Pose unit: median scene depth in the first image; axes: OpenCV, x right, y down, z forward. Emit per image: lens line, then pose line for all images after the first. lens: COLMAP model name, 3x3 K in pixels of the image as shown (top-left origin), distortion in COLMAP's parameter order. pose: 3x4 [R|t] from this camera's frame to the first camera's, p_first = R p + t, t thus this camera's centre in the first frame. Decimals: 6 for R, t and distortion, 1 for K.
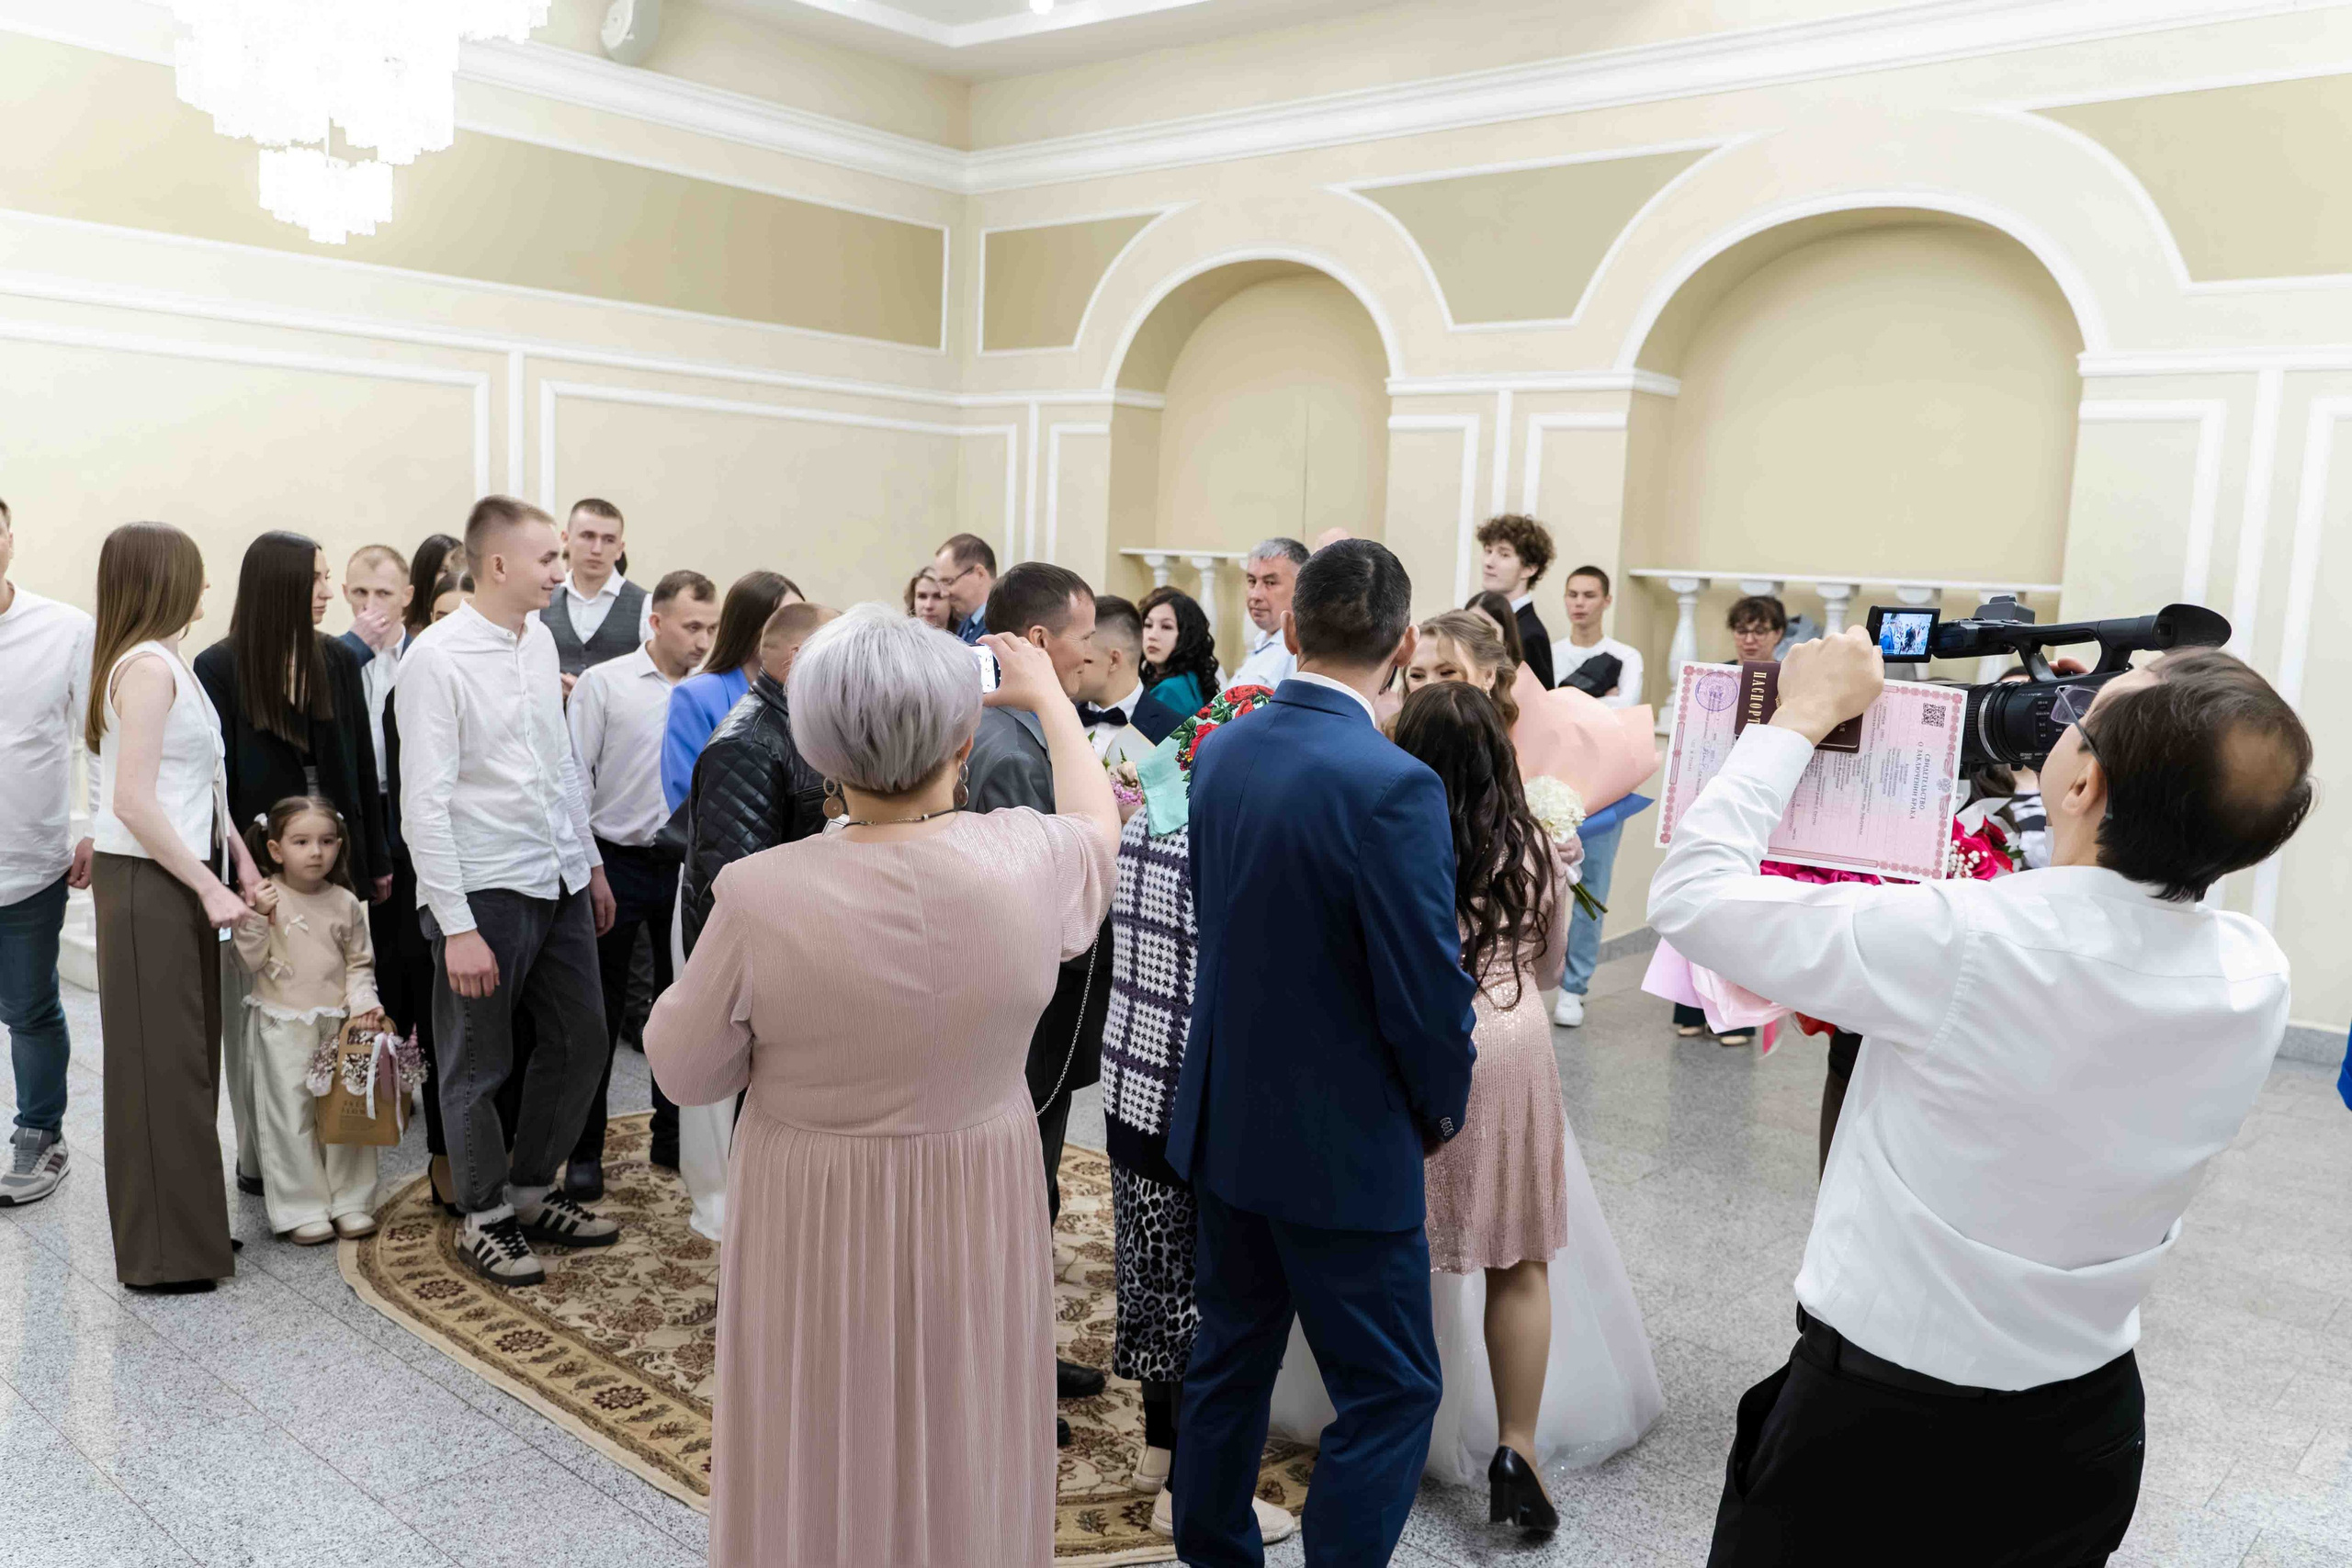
lens RADIAL K [[1852.1, 0, 1168.1], [0, 1852.1, 790.8], [0, 0, 1]] dist [0.007596, -0.012217]
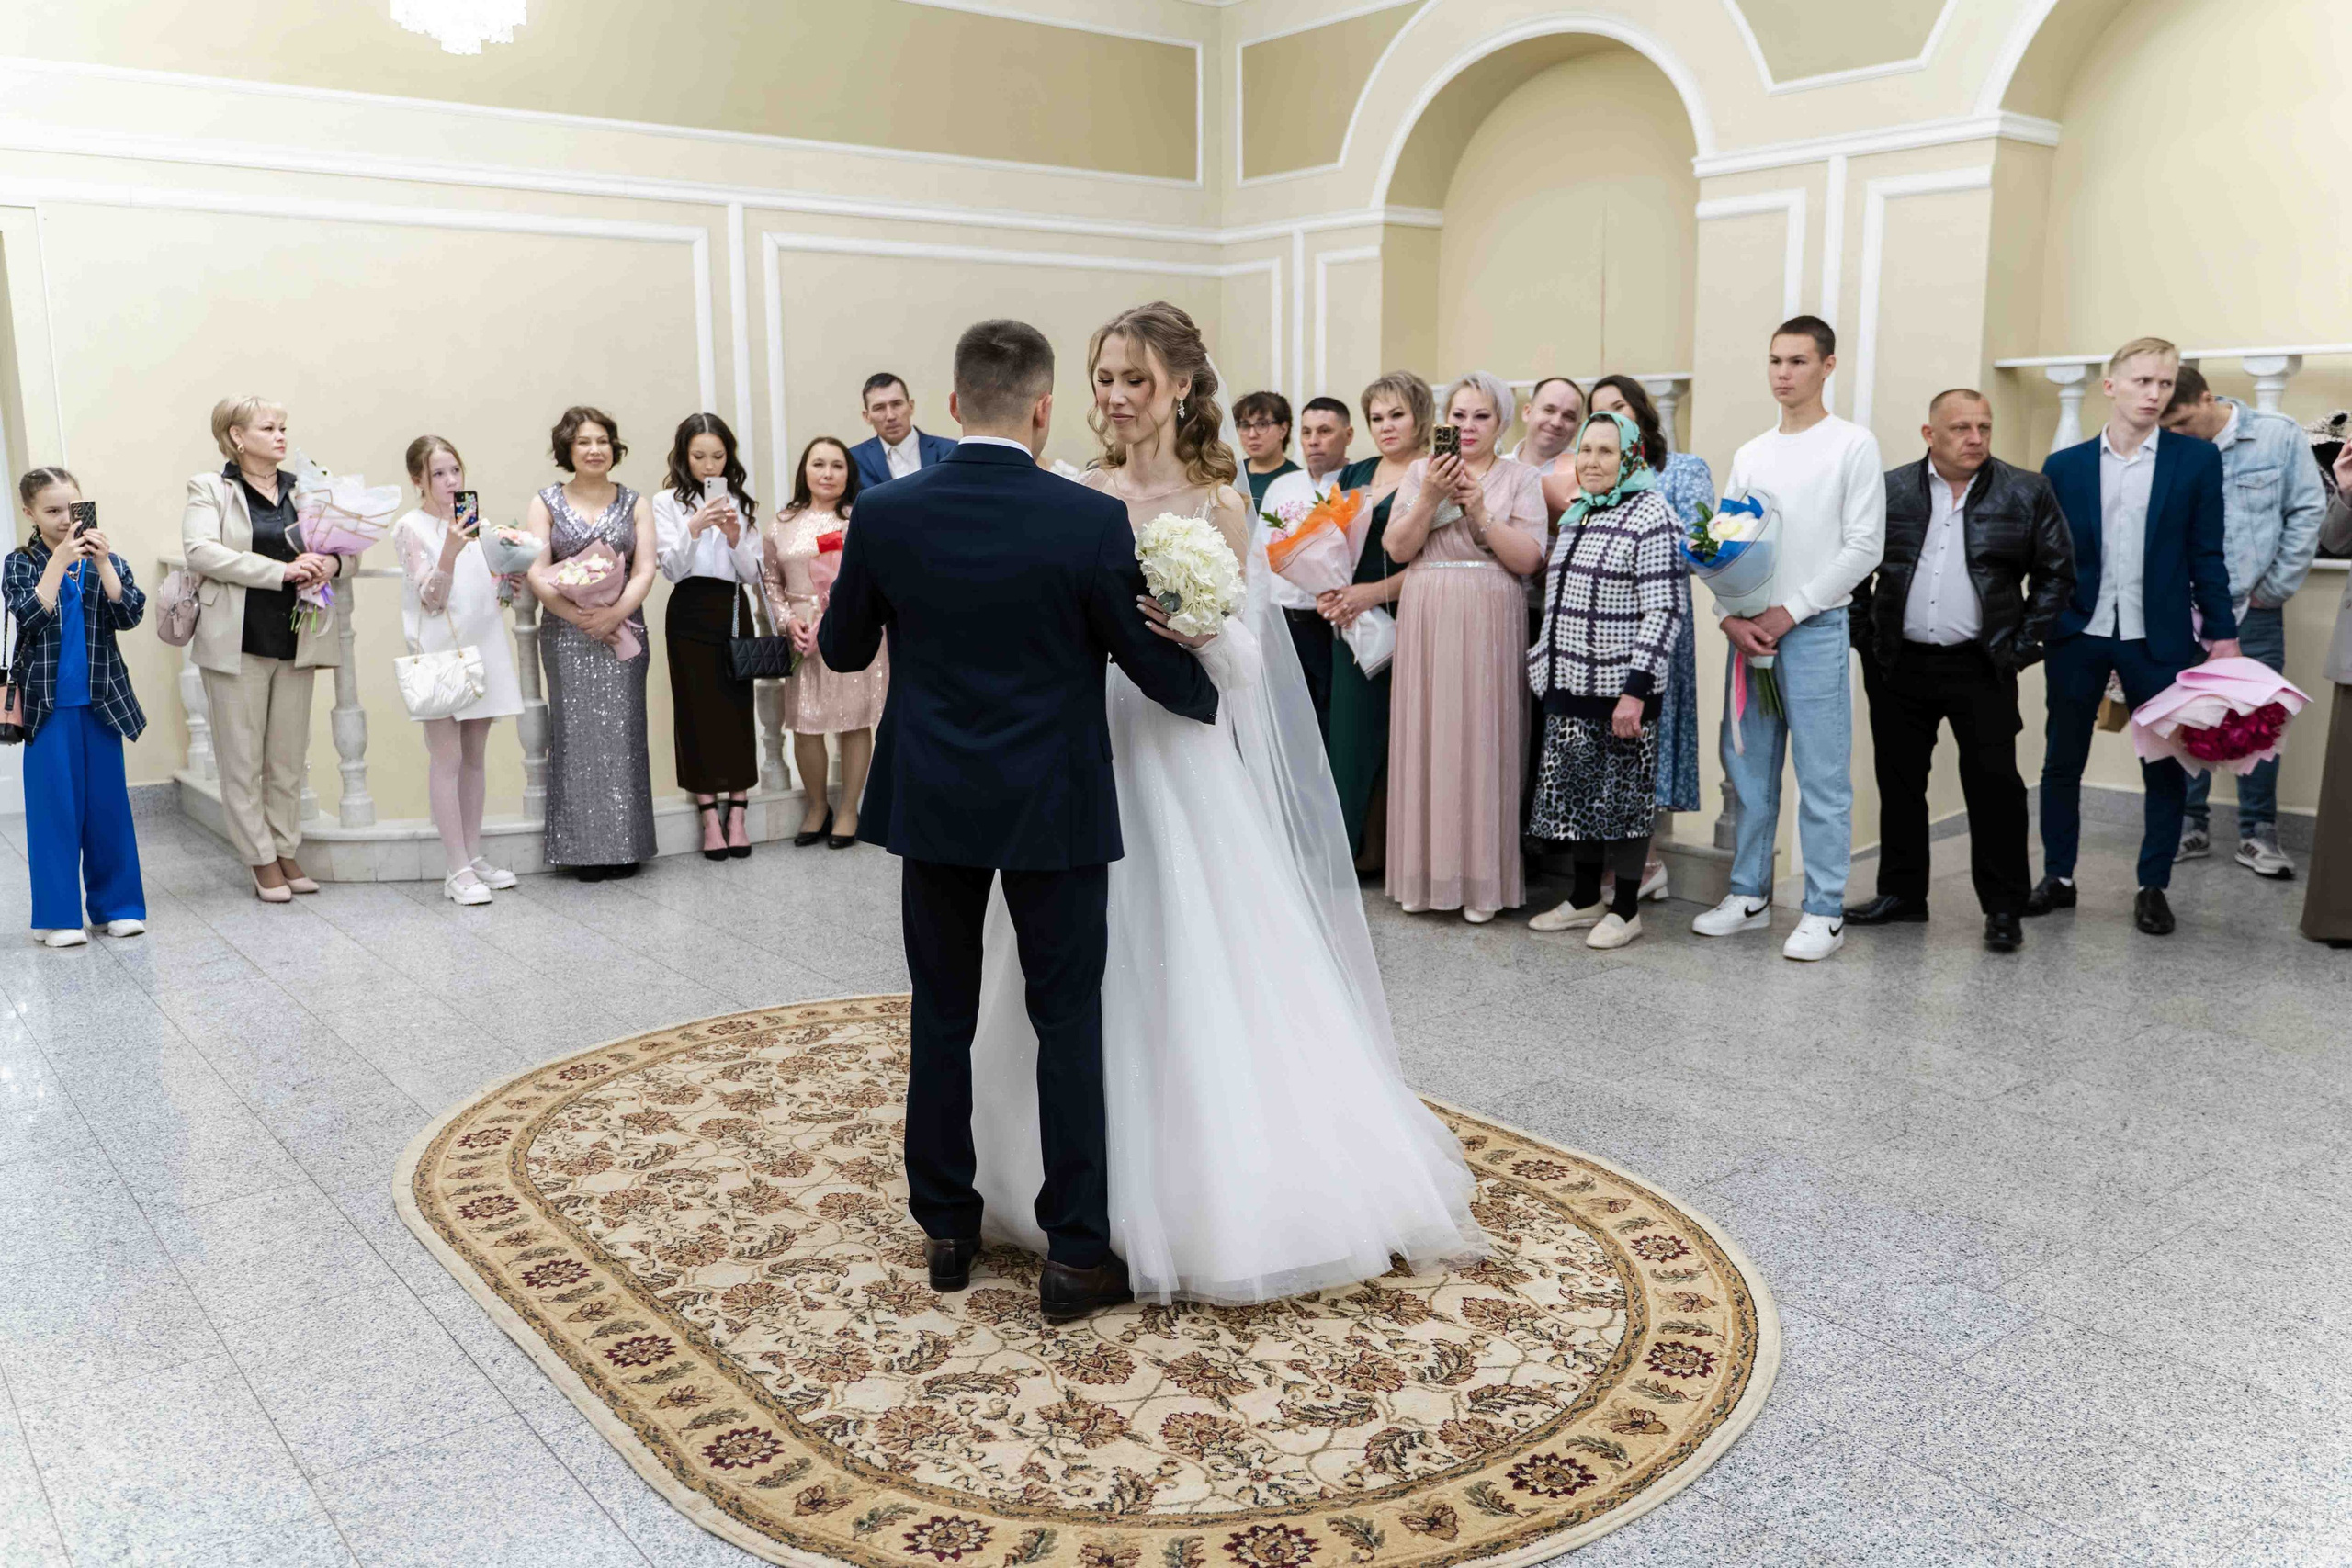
lens RADIAL K [[1852.1, 0, 1168.1], [0, 1852.1, 790.8], [0, 0, 1]] dist [0.007596, -0.012217]
pose [[0.982909, -0.017601, -0.183250, 0.064290], [0.027292, 0.998351, 0.050493, 0.039282], [0.182059, -0.054631, 0.981769, 0.207636]]
